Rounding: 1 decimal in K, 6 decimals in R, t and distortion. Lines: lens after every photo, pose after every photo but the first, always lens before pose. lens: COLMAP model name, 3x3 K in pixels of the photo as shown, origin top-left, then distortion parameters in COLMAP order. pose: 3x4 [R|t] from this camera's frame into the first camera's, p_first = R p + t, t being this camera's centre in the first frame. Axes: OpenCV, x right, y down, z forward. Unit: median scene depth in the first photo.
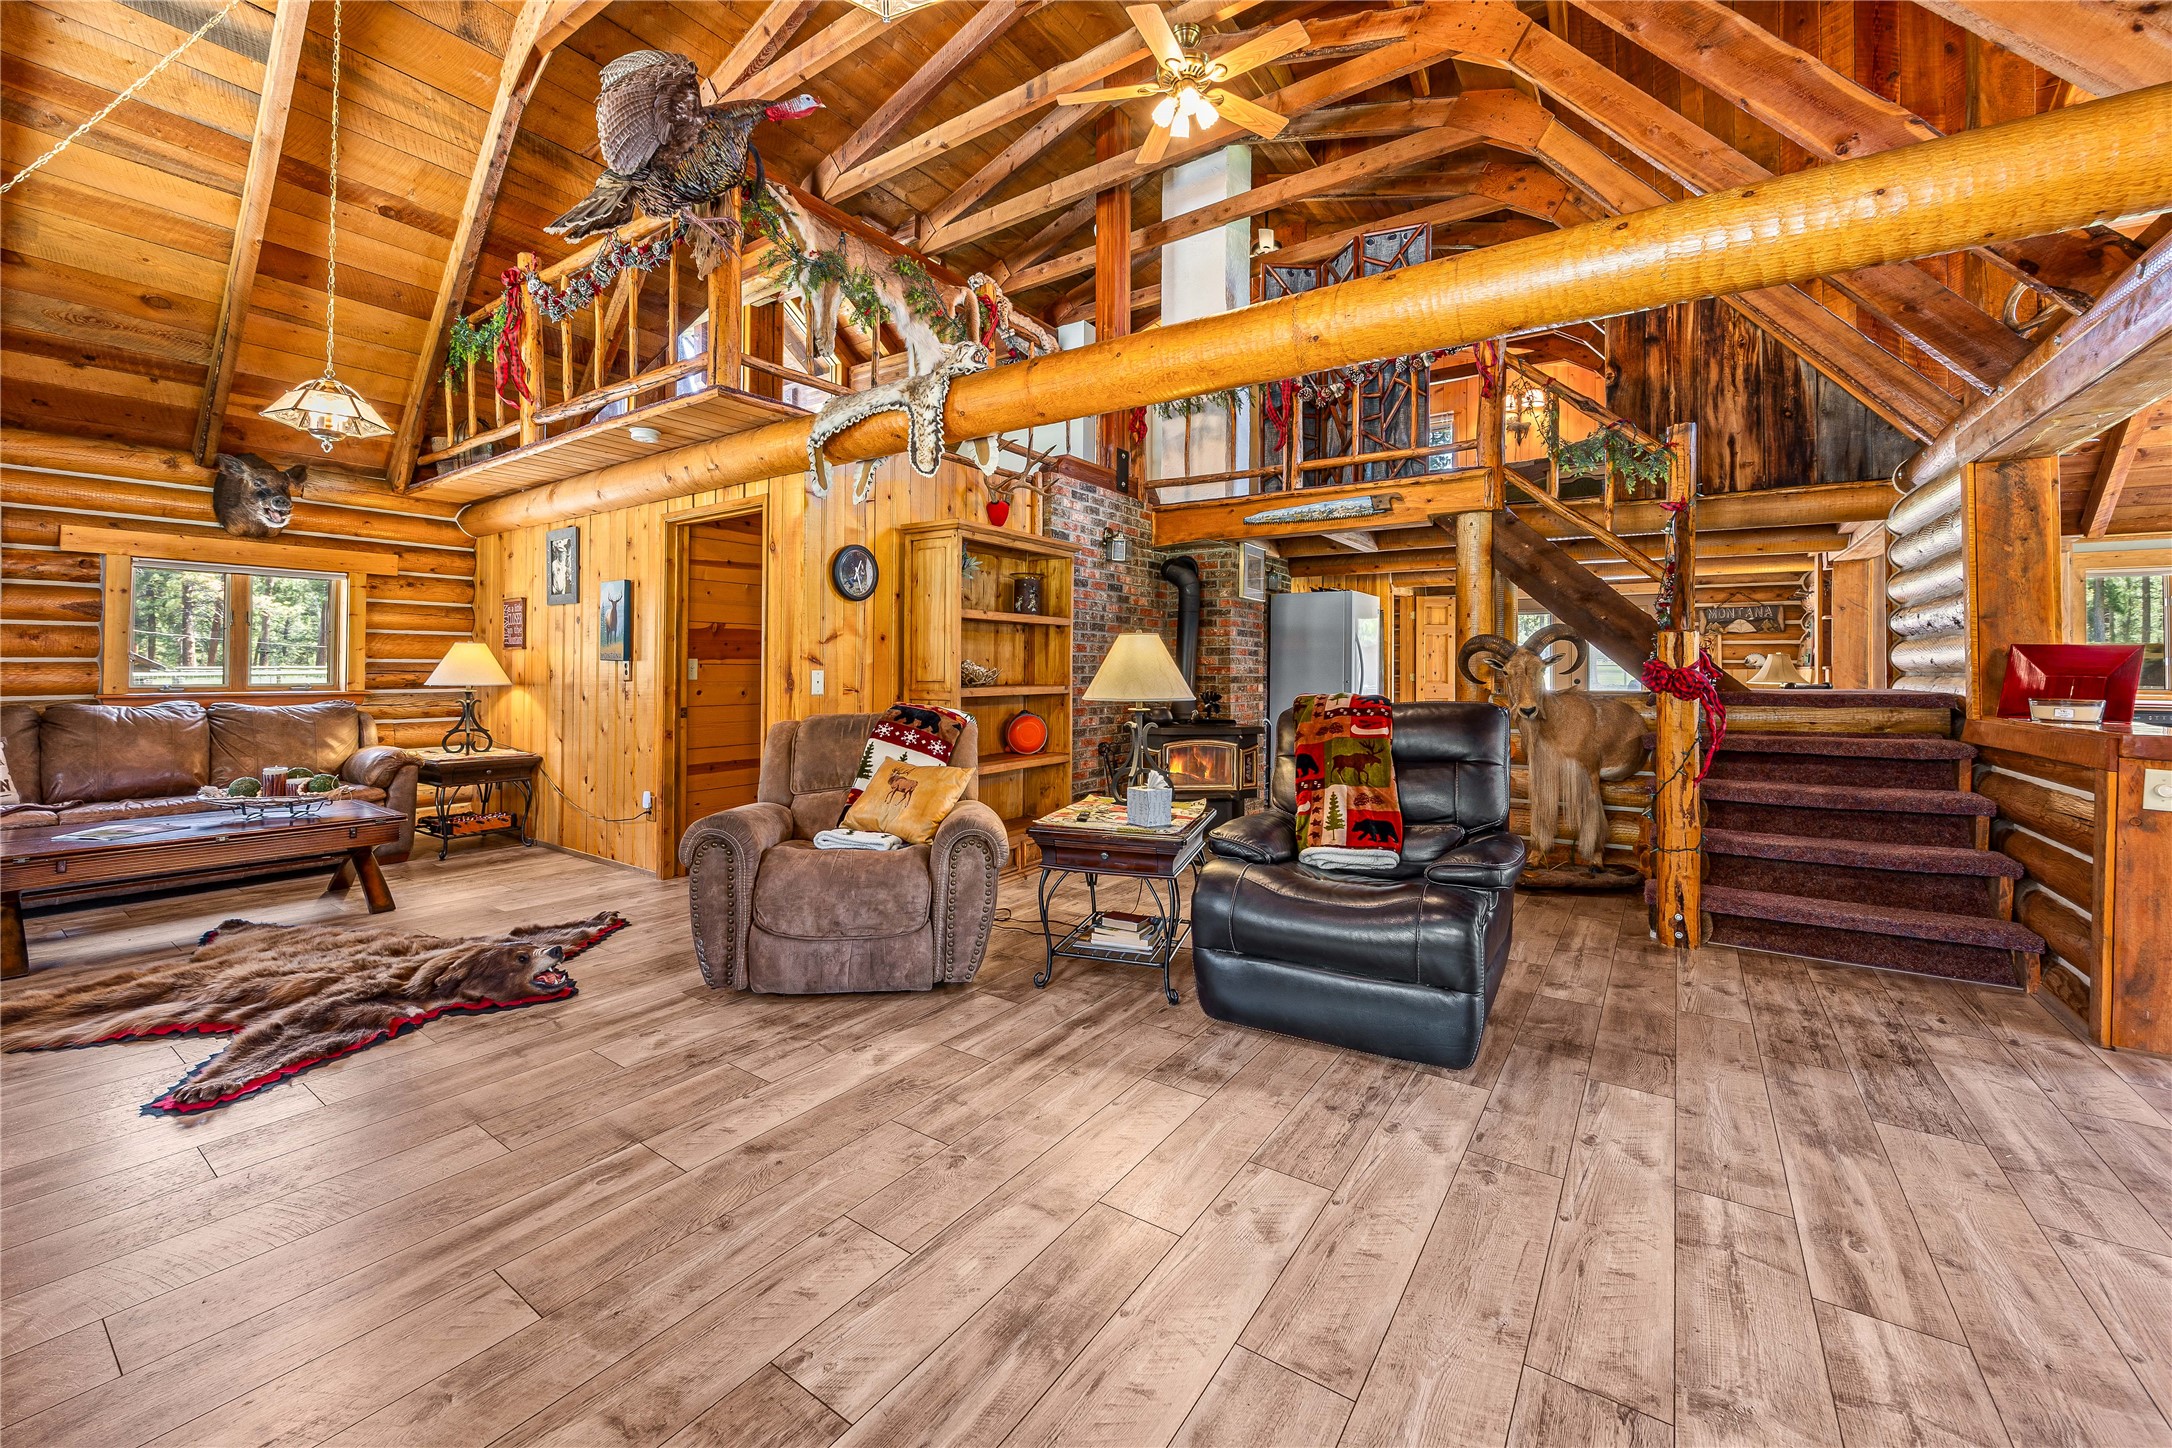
lens RADIAL K [[854.0, 0, 1071.9], [0, 854.0, 653.4], [0, 0, 1]] dist [-0.000912, -0.000129]
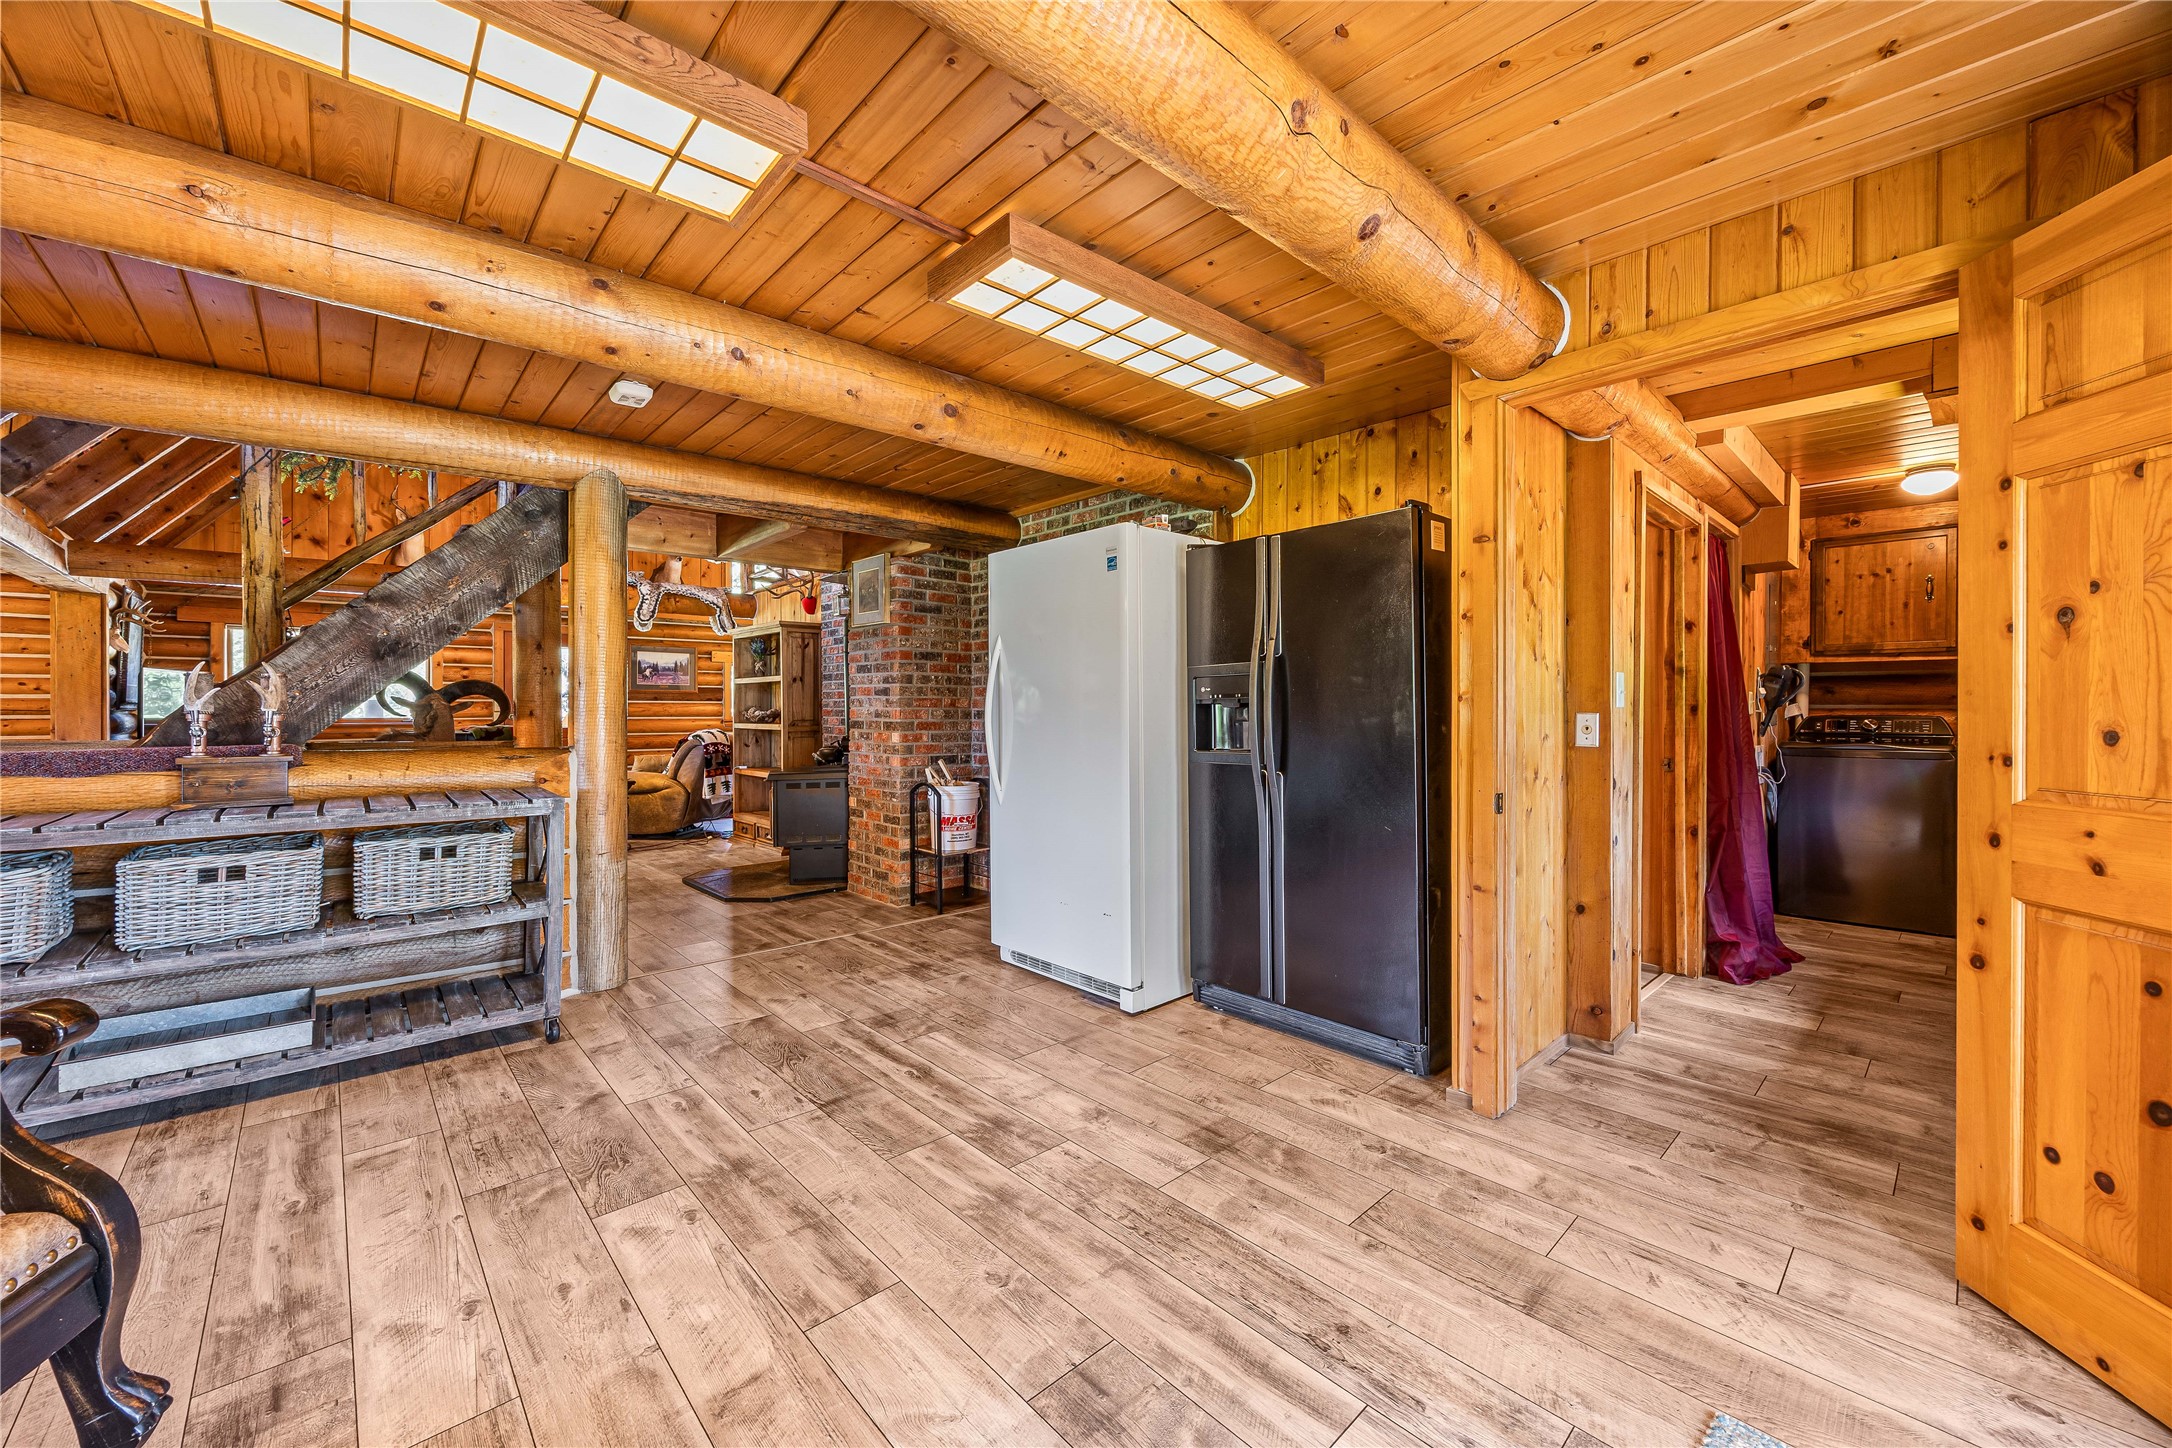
lens RADIAL K [[825.3, 0, 1083.8], [0, 825.3, 709.3], [0, 0, 1]] dist [-0.001706, -0.000266]
pose [[-0.205667, -0.003695, -0.978615, 1.196982], [0.017298, 0.999823, -0.007410, 0.032066], [0.978469, -0.018452, -0.205567, 1.749599]]
